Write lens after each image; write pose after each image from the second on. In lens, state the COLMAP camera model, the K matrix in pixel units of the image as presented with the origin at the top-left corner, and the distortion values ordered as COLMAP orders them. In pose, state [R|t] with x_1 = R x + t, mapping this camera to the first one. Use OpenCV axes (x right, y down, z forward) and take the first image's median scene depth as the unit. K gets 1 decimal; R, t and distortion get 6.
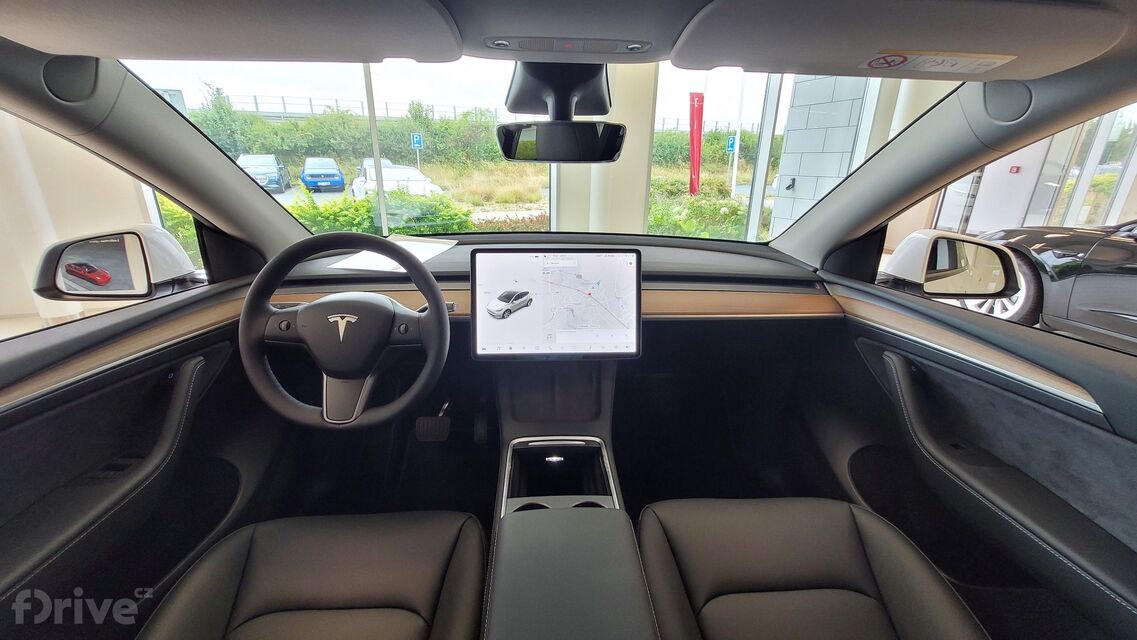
lens RADIAL K [[431.0, 0, 568.5], [0, 431.0, 320.0], [0, 0, 1]] dist [-0.014376, -0.000025]
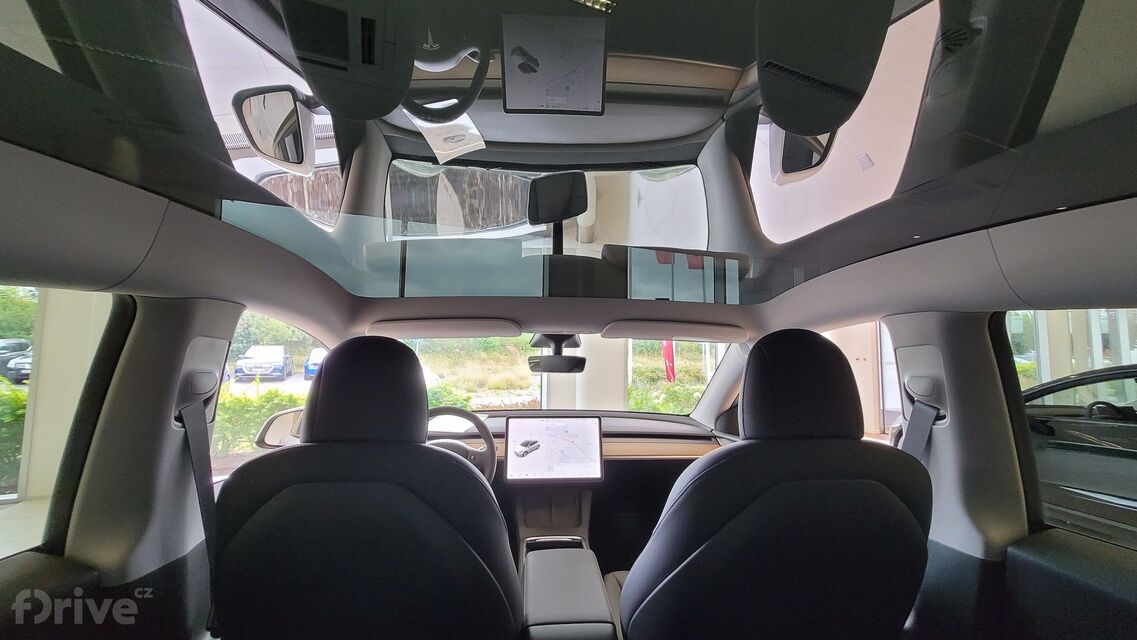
lens RADIAL K [[431.0, 0, 568.5], [0, 431.0, 320.0], [0, 0, 1]] dist [-0.014376, -0.000025]
pose [[0.999563, -0.001614, 0.029501, -0.012617], [0.013608, 0.911433, -0.411224, 0.139583], [-0.026225, 0.411446, 0.911057, -0.539983]]
